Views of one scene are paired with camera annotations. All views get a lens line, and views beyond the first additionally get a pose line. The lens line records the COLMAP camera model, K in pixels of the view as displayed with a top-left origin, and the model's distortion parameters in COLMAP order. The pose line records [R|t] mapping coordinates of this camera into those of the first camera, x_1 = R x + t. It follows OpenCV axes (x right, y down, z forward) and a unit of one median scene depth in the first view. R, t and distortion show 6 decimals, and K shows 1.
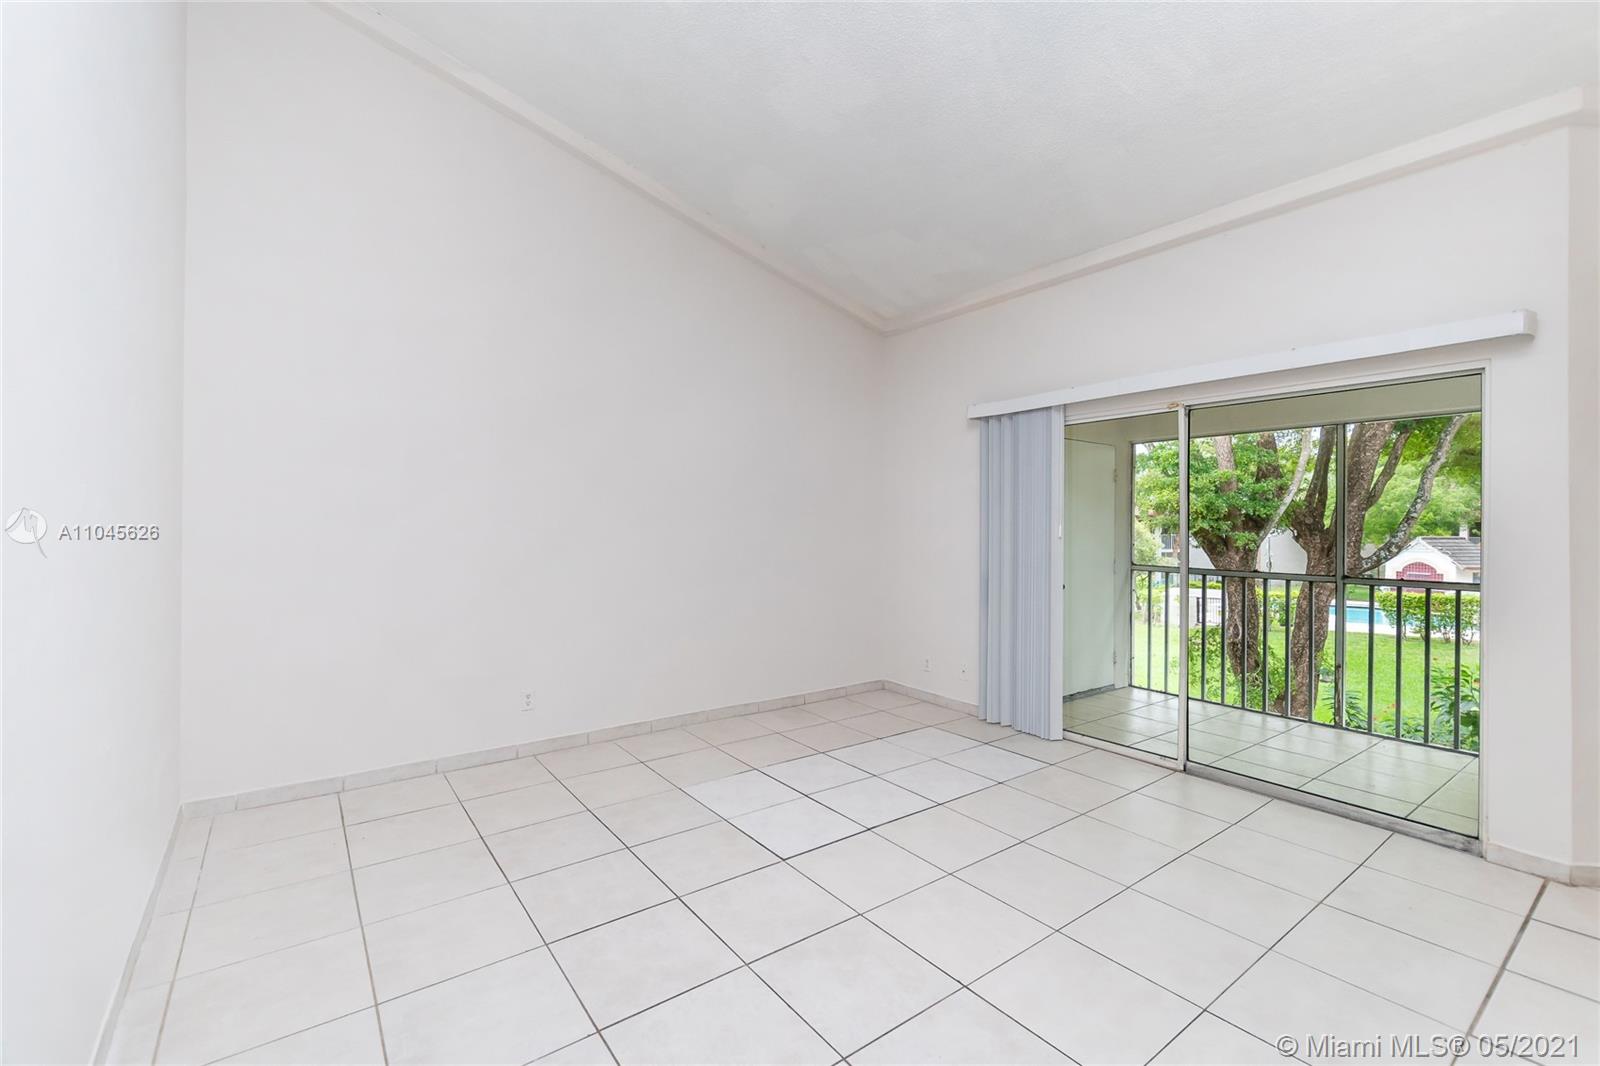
lens RADIAL K [[715.6, 0, 800.0], [0, 715.6, 533.0], [0, 0, 1]] dist [-0.000254, -0.000024]
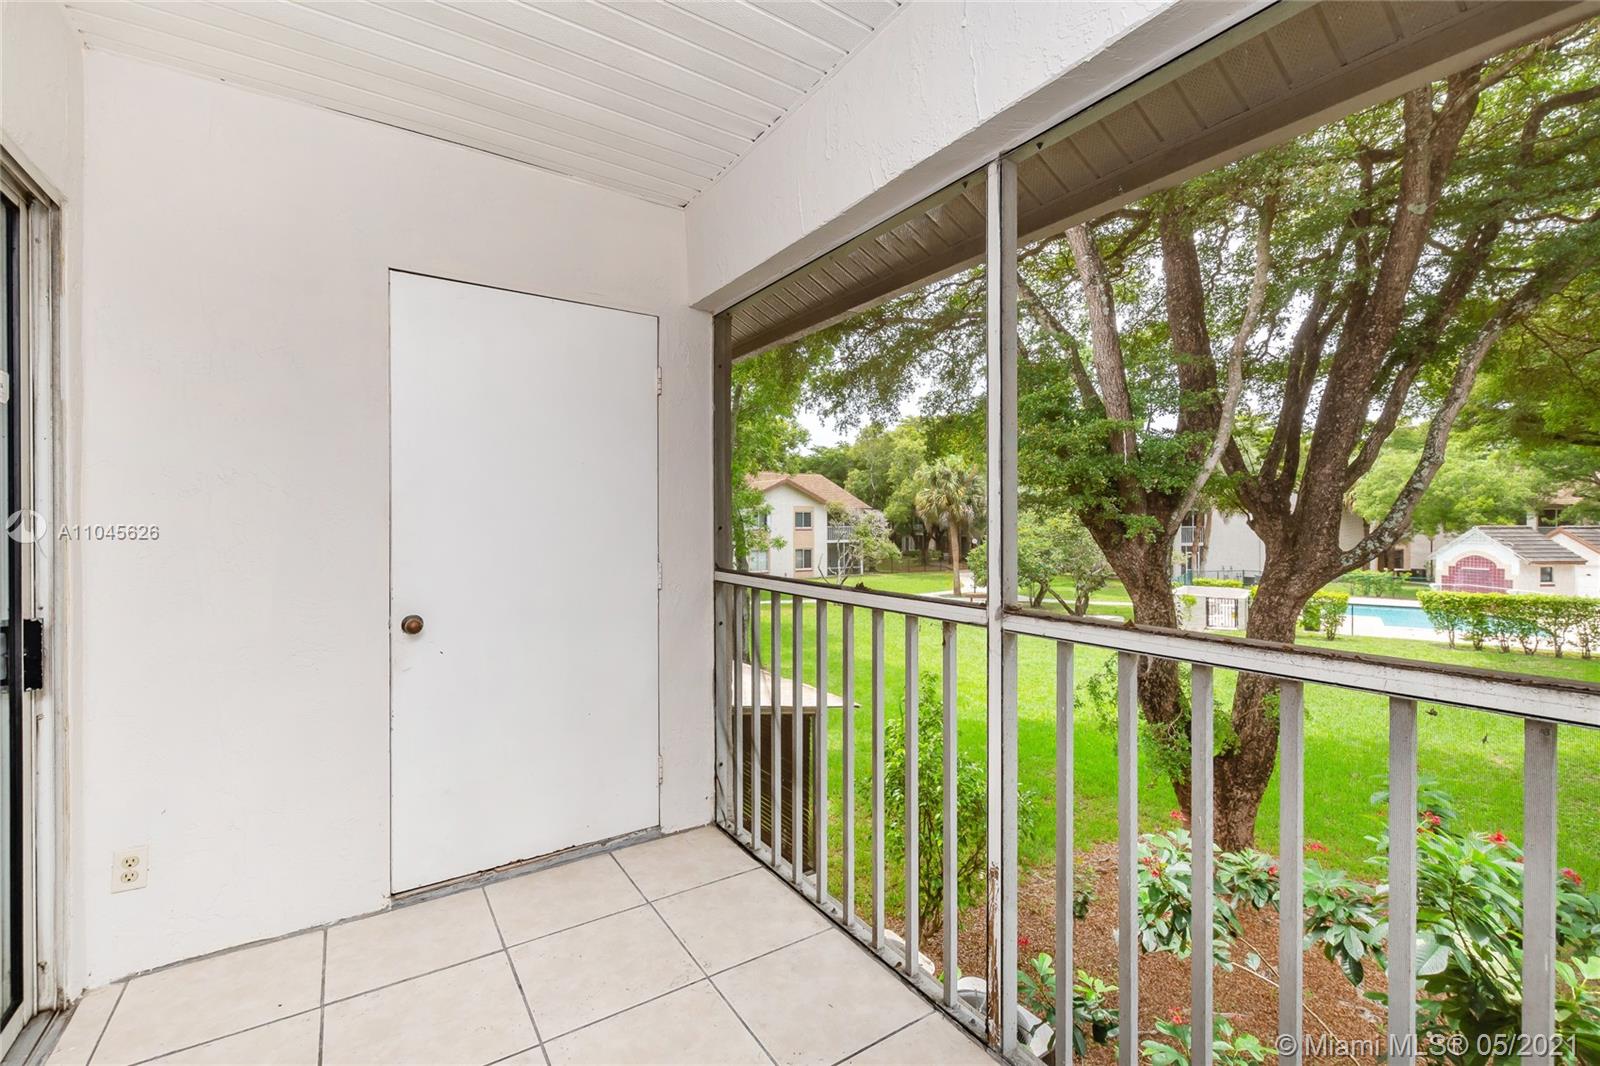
lens RADIAL K [[711.3, 0, 800.0], [0, 711.3, 533.0], [0, 0, 1]] dist [-0.000523, -0.000645]
pose [[0.998336, -0.008272, -0.057072, 0.308443], [0.008509, 0.999956, 0.003896, 0.010146], [0.057037, -0.004375, 0.998362, 0.297193]]
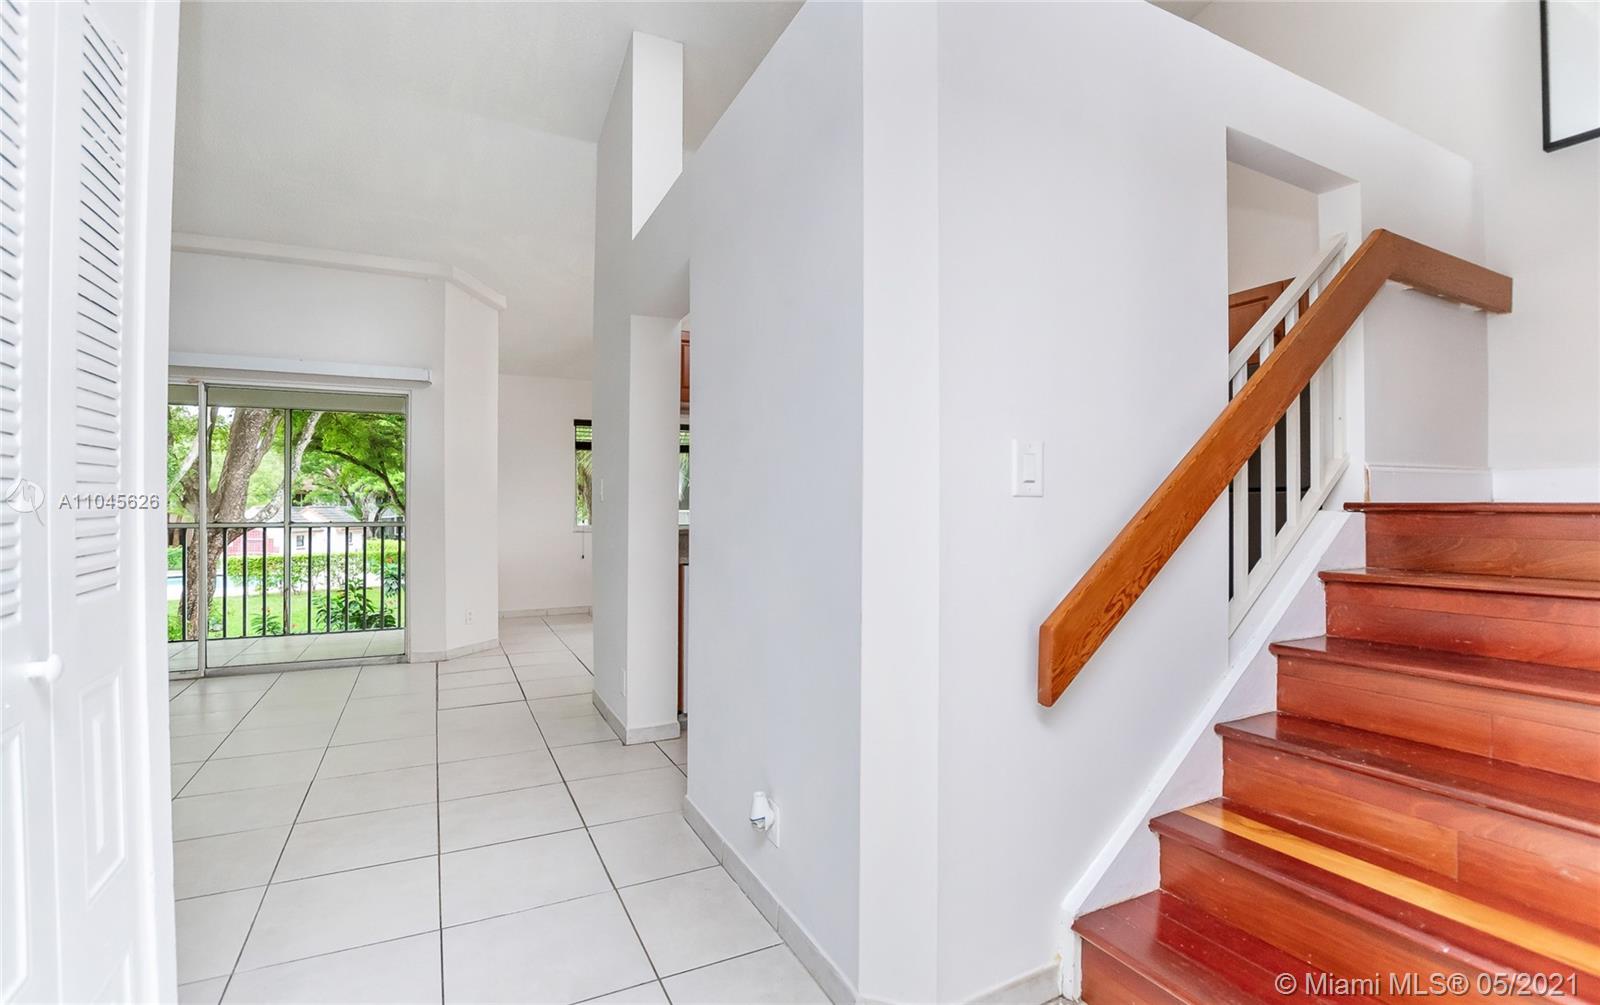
lens RADIAL K [[690.0, 0, 800.0], [0, 690.0, 502.5], [0, 0, 1]] dist [-0.001375, -0.000014]
pose [[0.170631, -0.002864, 0.985331, -0.161551], [0.007453, 0.999971, 0.001616, 0.012791], [-0.985307, 0.007068, 0.170648, -0.077122]]
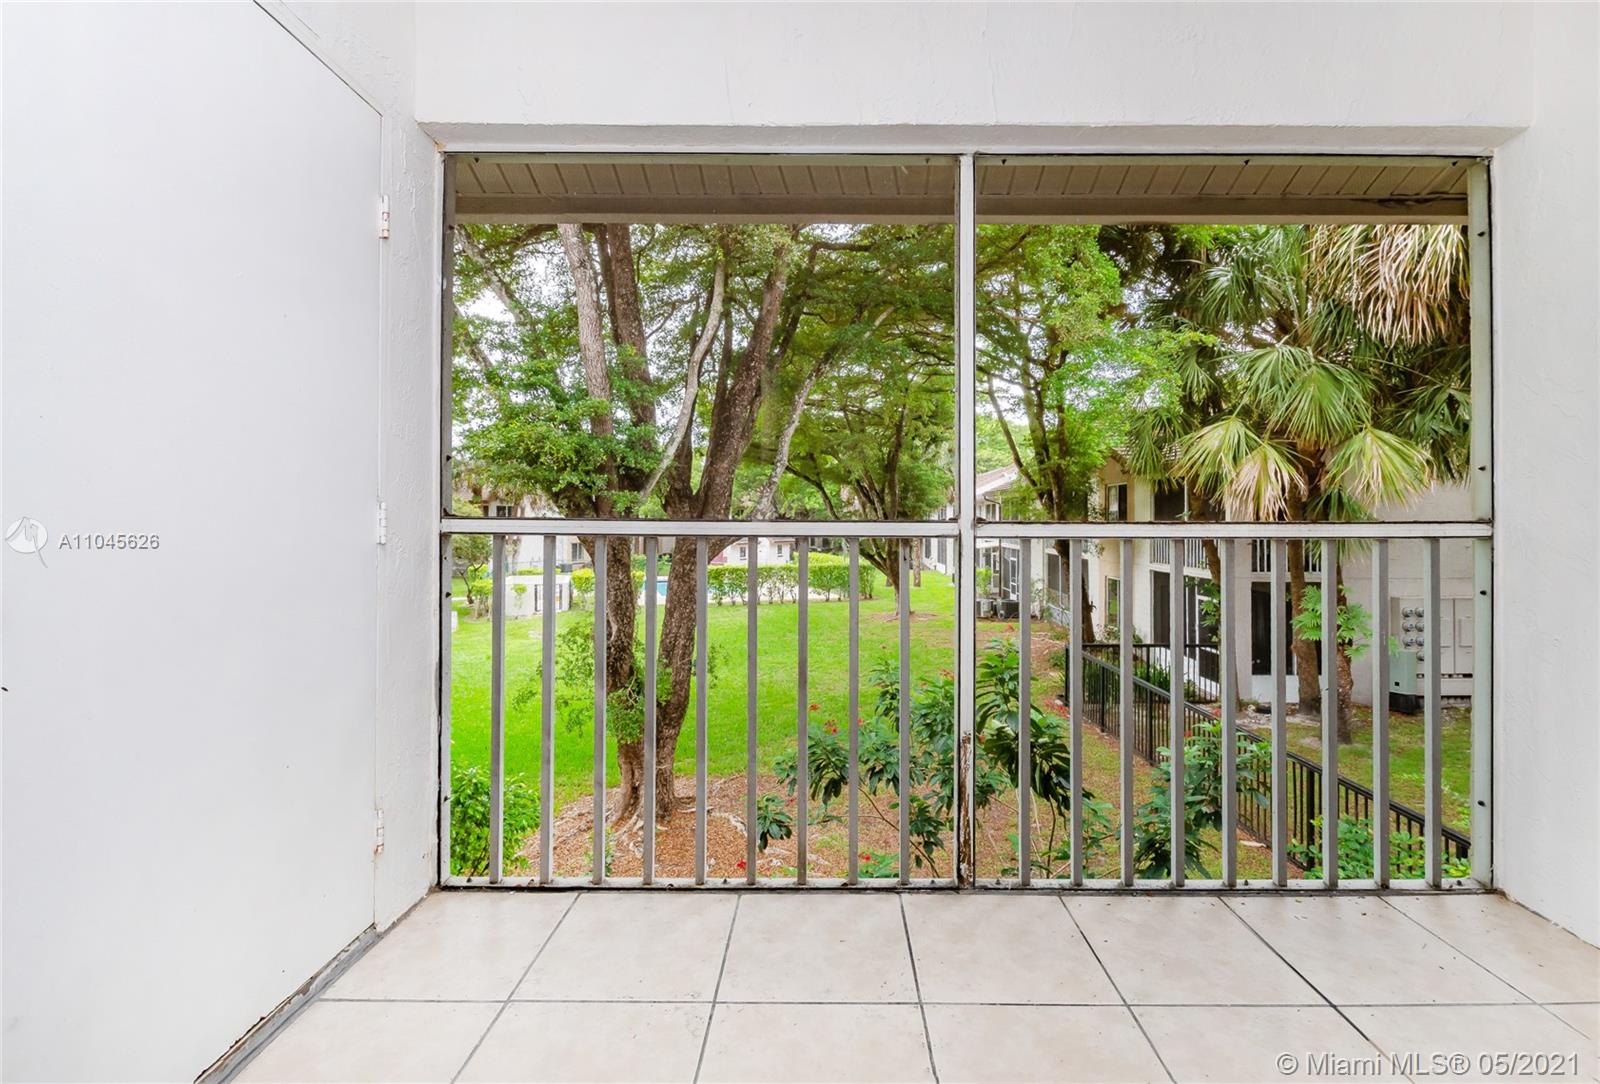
lens RADIAL K [[683.8, 0, 853.3], [0, 683.8, 516.2], [0, 0, 1]] dist [0.000717, -0.000011]
pose [[0.581556, -0.001884, 0.813504, 0.178637], [0.011426, 0.999918, -0.005853, 0.027122], [-0.813426, 0.012699, 0.581529, 0.372344]]
